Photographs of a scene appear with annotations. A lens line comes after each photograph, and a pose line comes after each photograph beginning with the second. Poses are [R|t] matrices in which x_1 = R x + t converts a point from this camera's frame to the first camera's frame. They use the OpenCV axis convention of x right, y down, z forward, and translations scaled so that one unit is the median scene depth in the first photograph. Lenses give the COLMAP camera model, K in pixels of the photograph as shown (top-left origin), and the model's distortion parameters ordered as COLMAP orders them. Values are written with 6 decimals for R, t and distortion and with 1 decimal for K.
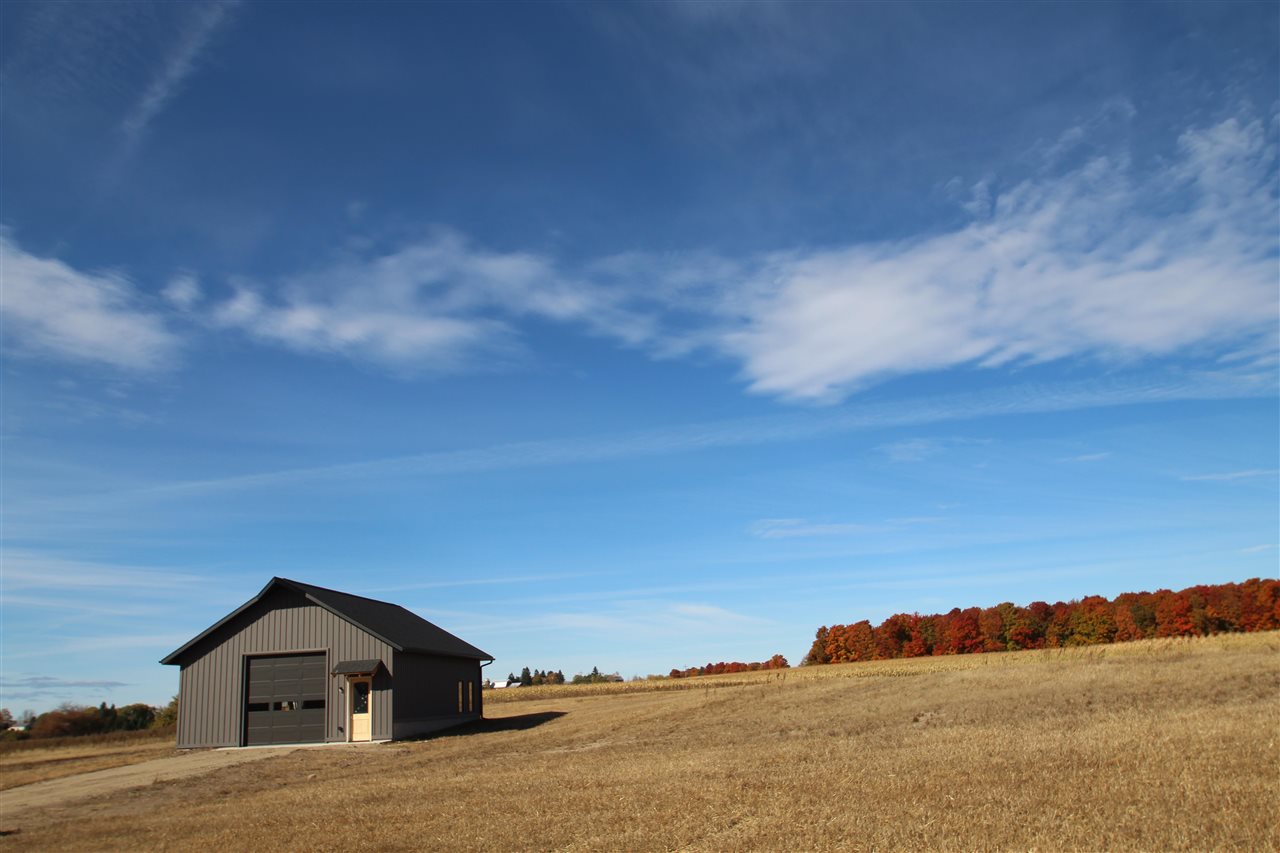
lens RADIAL K [[1006.6, 0, 640.0], [0, 1006.6, 426.5], [0, 0, 1]] dist [0.004472, 0.000092]
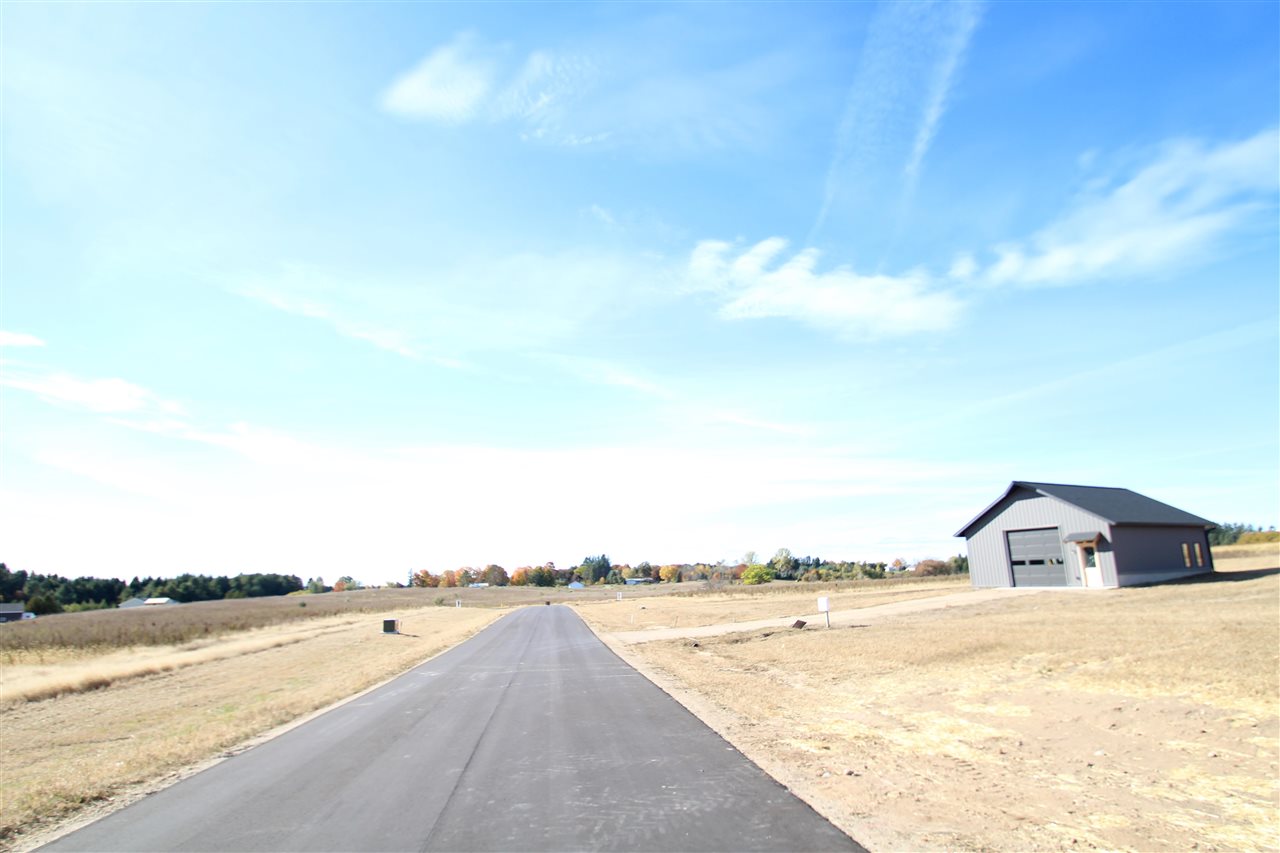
lens RADIAL K [[712.4, 0, 643.5], [0, 712.4, 464.0], [0, 0, 1]] dist [-0.004013, -0.002210]
pose [[0.621374, -0.101119, -0.776961, 0.126435], [0.211263, 0.976532, 0.041865, -0.036859], [0.754494, -0.190157, 0.628155, -0.090280]]
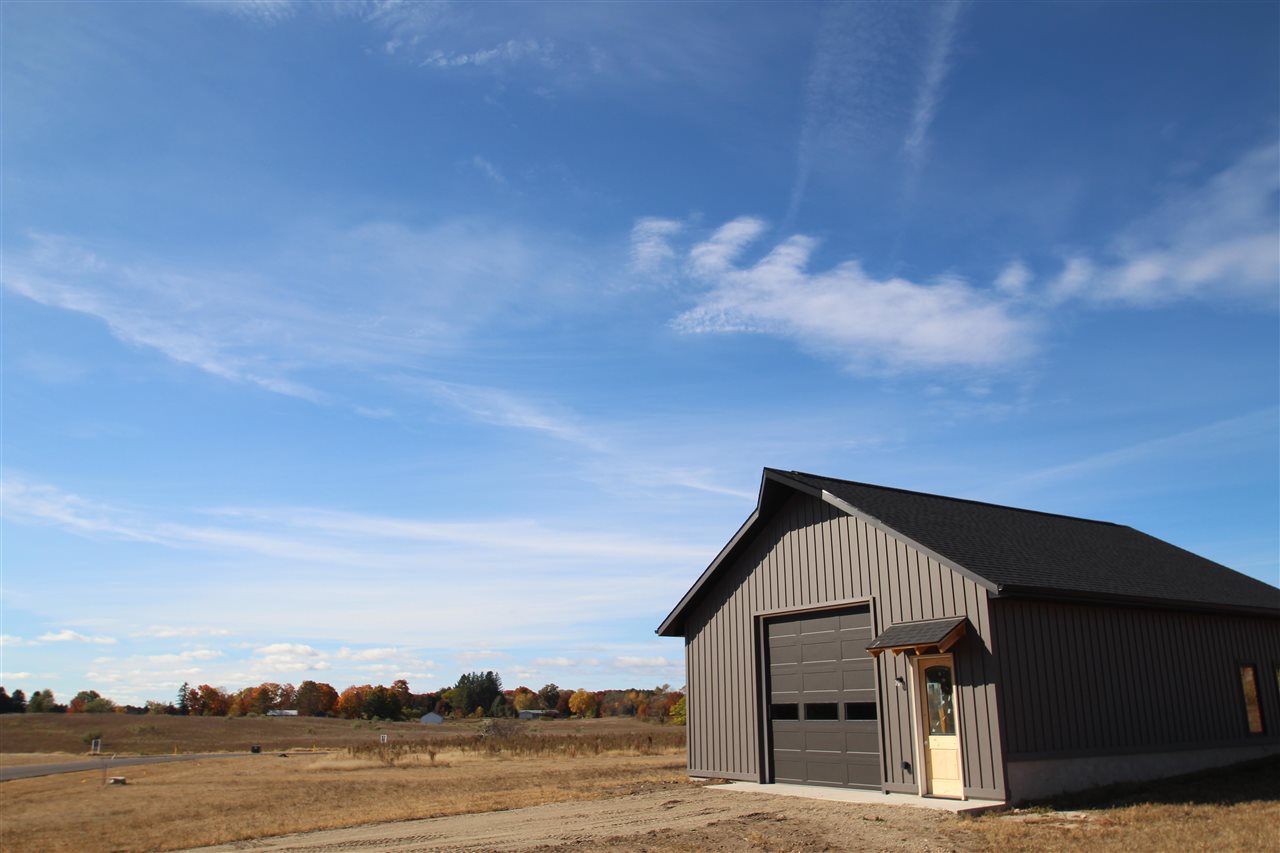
lens RADIAL K [[981.0, 0, 640.0], [0, 981.0, 426.5], [0, 0, 1]] dist [-0.041830, -0.001491]
pose [[0.650764, -0.172730, -0.739372, -0.018356], [0.178720, 0.981267, -0.071940, 0.152611], [0.737947, -0.085324, 0.669443, 0.605233]]
